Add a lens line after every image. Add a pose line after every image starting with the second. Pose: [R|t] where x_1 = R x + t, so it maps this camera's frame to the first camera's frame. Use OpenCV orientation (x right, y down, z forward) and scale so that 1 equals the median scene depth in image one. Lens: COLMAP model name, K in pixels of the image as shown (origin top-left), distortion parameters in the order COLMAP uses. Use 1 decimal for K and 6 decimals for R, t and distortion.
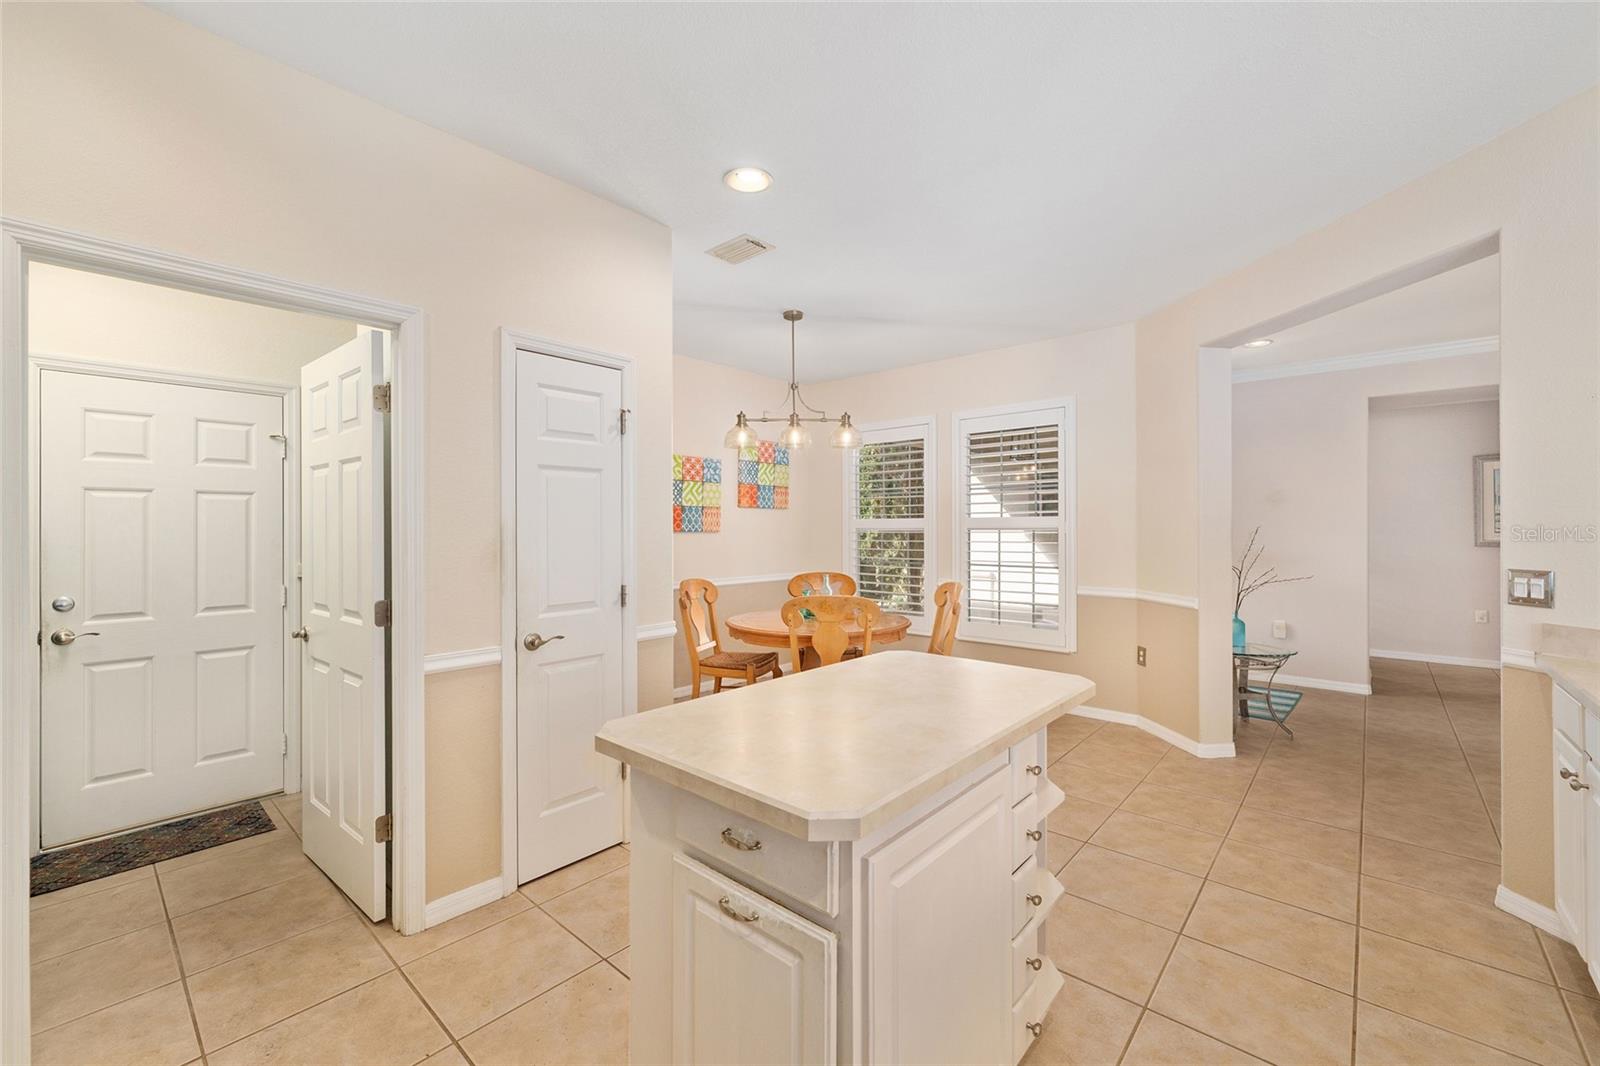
lens RADIAL K [[630.9, 0, 820.4], [0, 630.9, 515.8], [0, 0, 1]] dist [-0.002791, 0.000266]
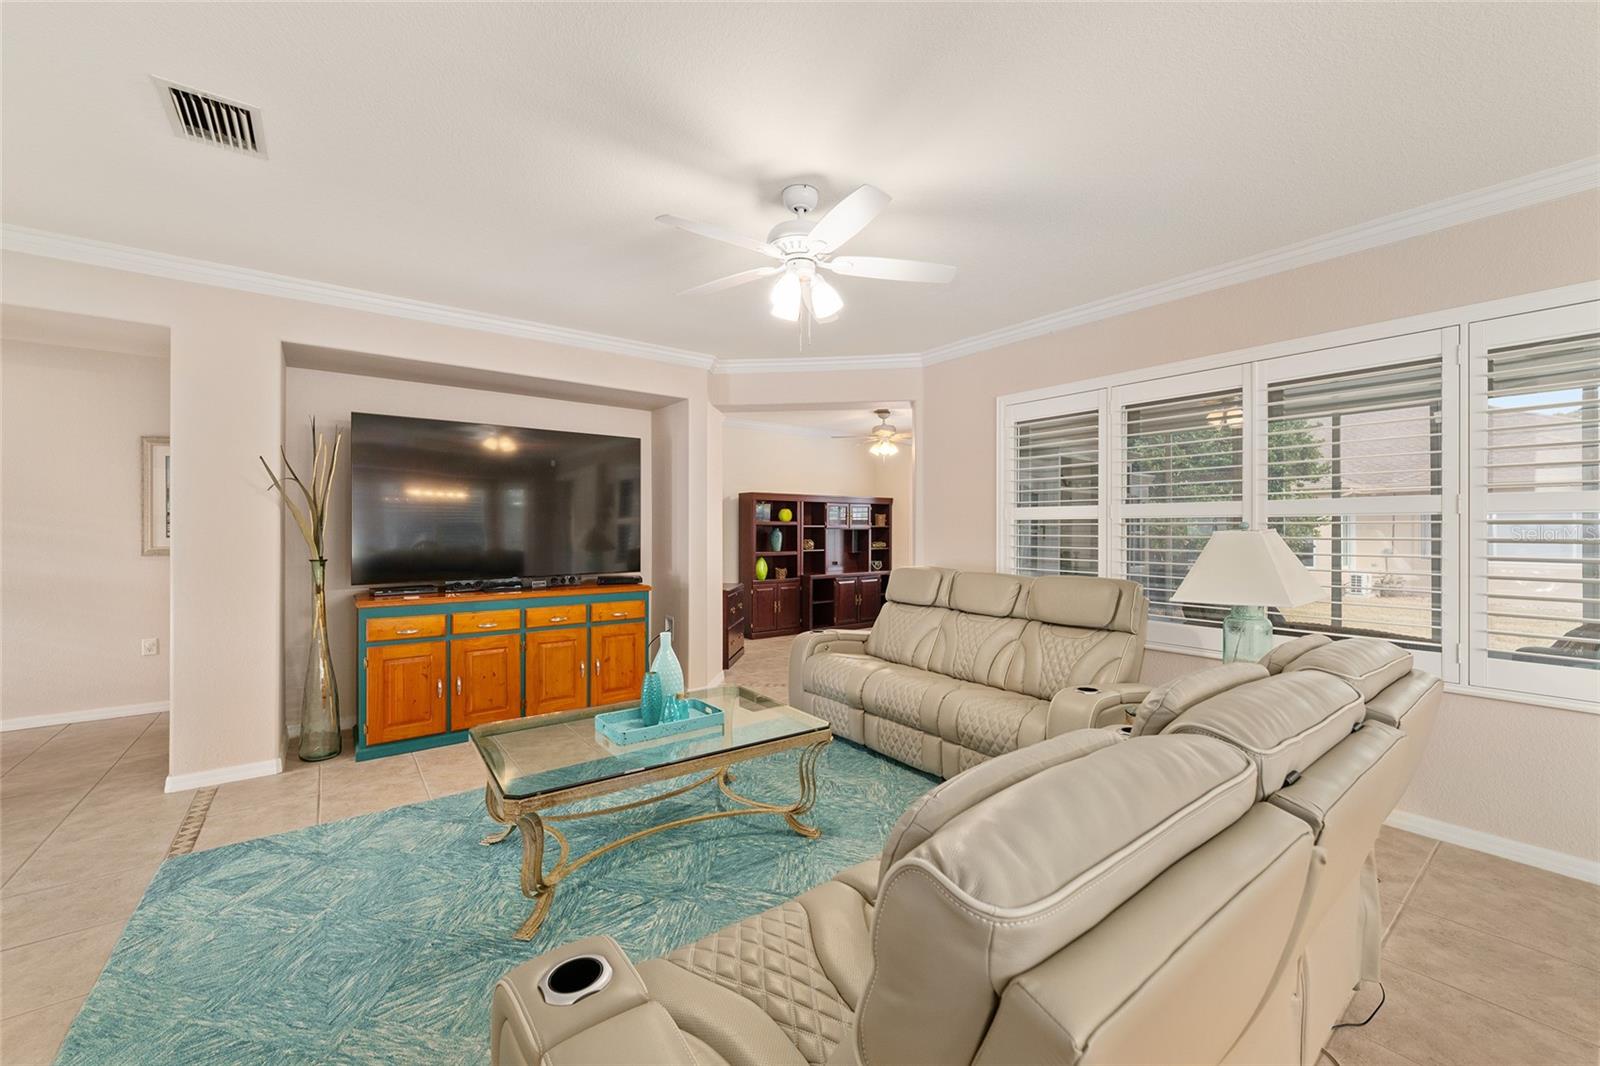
lens RADIAL K [[630.9, 0, 817.2], [0, 630.9, 518.5], [0, 0, 1]] dist [-0.002791, 0.000266]
pose [[0.191584, 0.015442, 0.981355, 0.841878], [-0.019806, 0.999733, -0.011865, -0.000641], [-0.981276, -0.017163, 0.191839, 0.160063]]
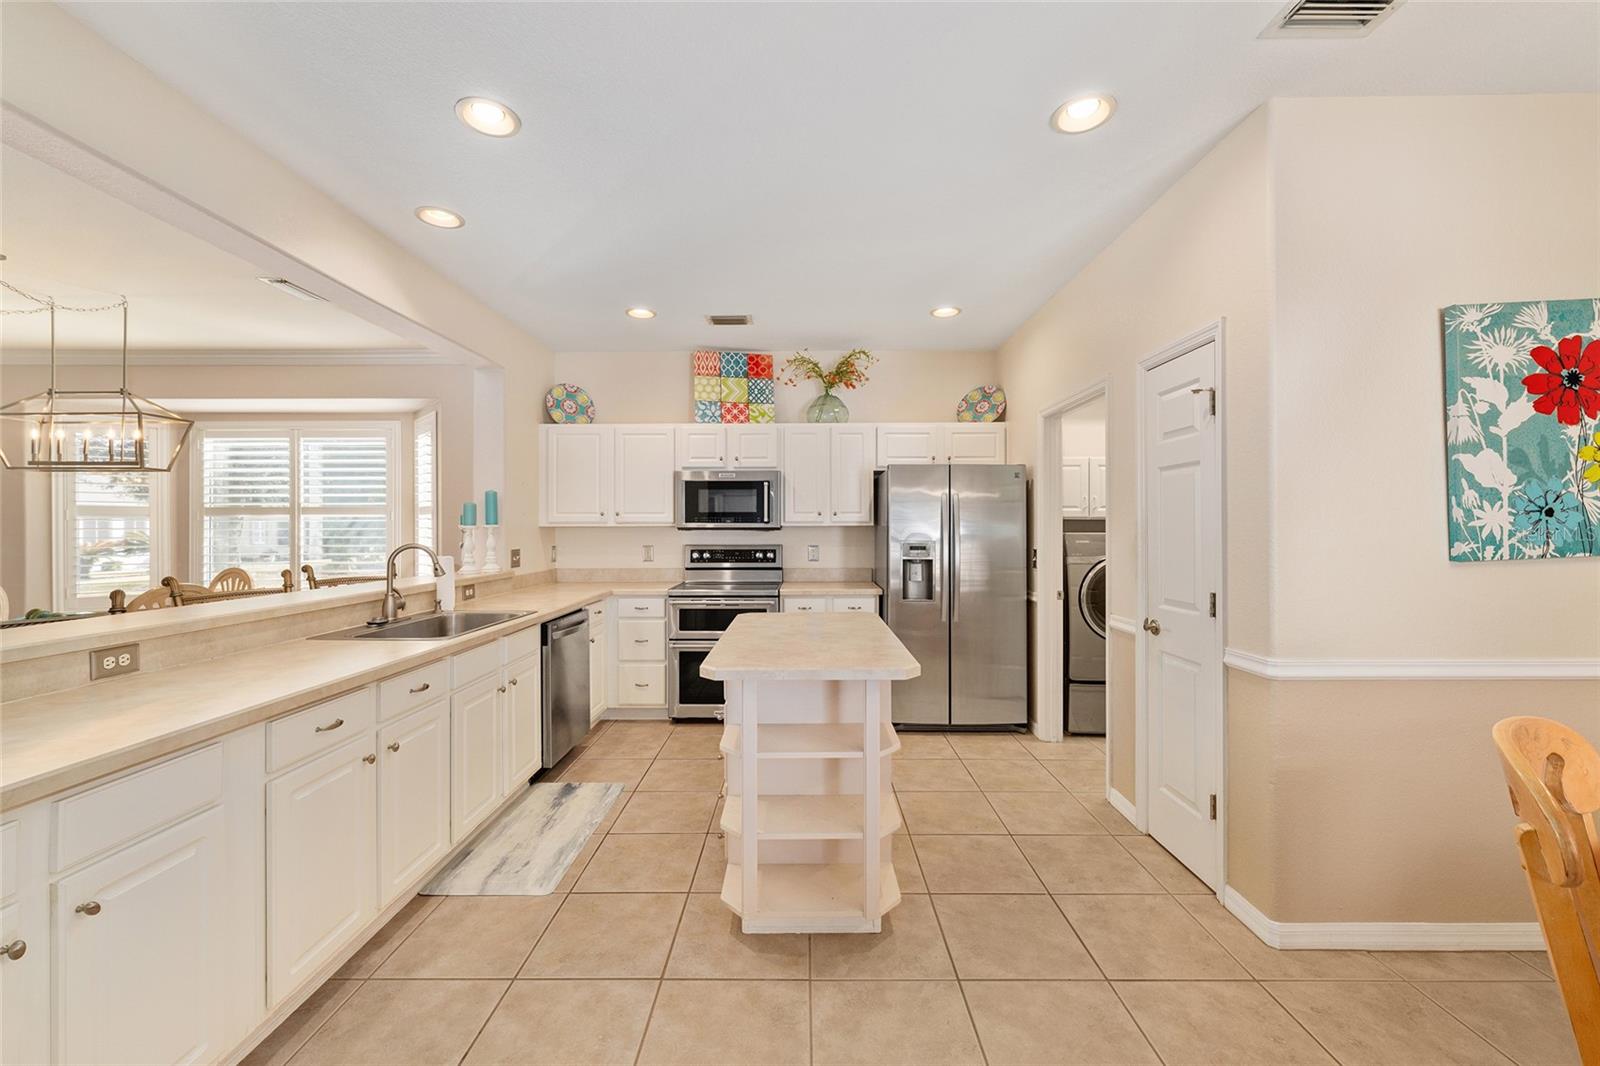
lens RADIAL K [[630.9, 0, 798.2], [0, 630.9, 525.9], [0, 0, 1]] dist [-0.002791, 0.000266]
pose [[-0.759049, 0.003897, -0.651022, 0.526733], [0.016624, 0.999772, -0.013398, 0.017247], [0.650821, -0.020992, -0.758941, 1.015717]]
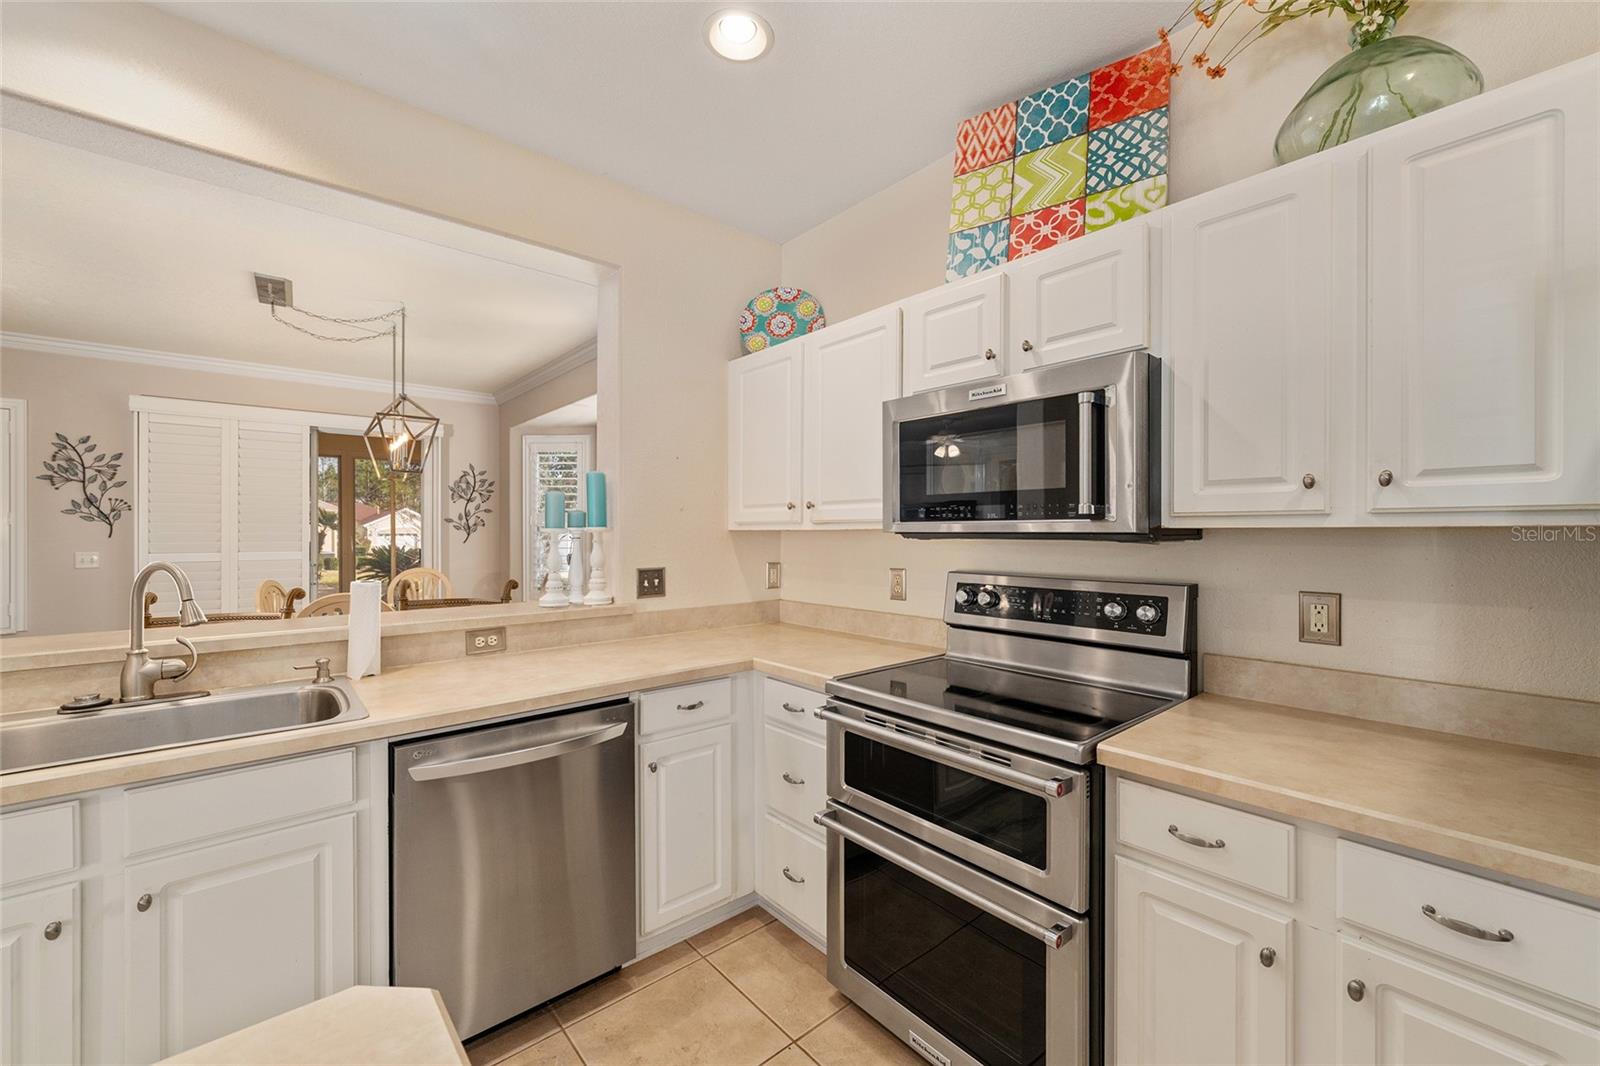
lens RADIAL K [[630.9, 0, 797.1], [0, 630.9, 534.2], [0, 0, 1]] dist [-0.002791, 0.000266]
pose [[-0.990719, 0.003598, 0.135877, -0.144100], [0.001390, 0.999865, -0.016345, 0.009654], [-0.135918, -0.016005, -0.990591, 0.421907]]
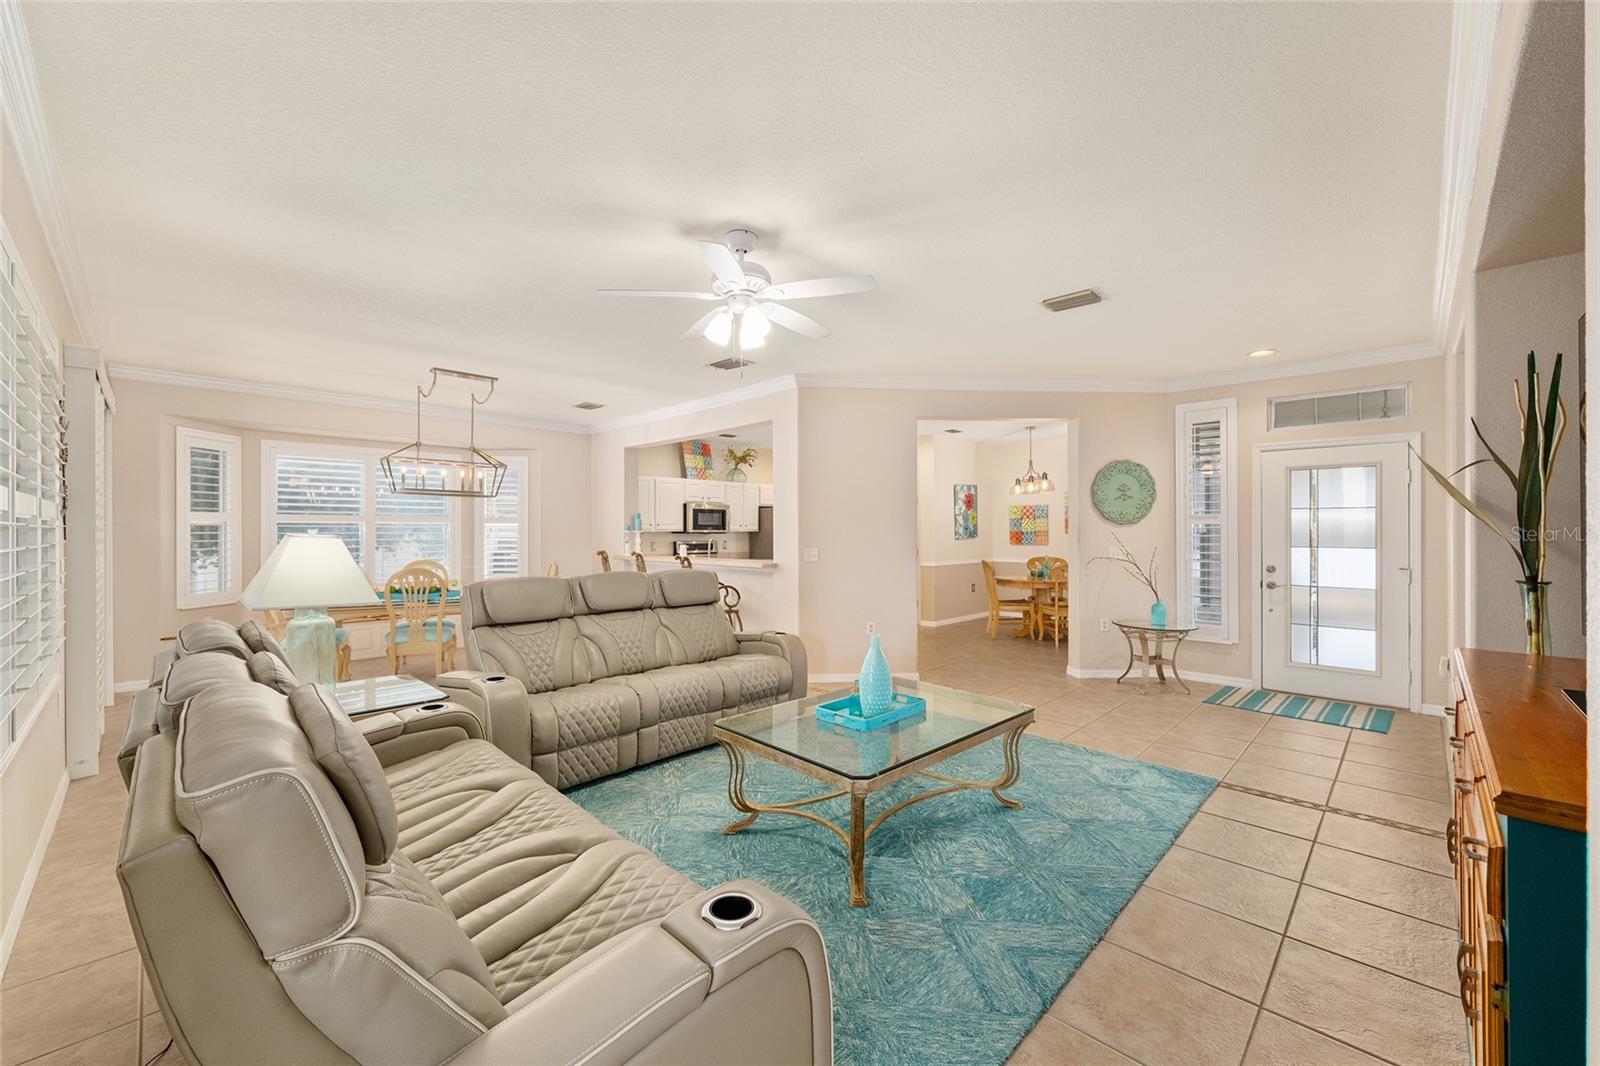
lens RADIAL K [[630.9, 0, 806.2], [0, 630.9, 531.5], [0, 0, 1]] dist [-0.002791, 0.000266]
pose [[-0.051927, 0.002181, -0.998649, 2.454682], [0.020051, 0.999798, 0.001141, 0.002831], [0.998450, -0.019965, -0.051960, 0.460841]]
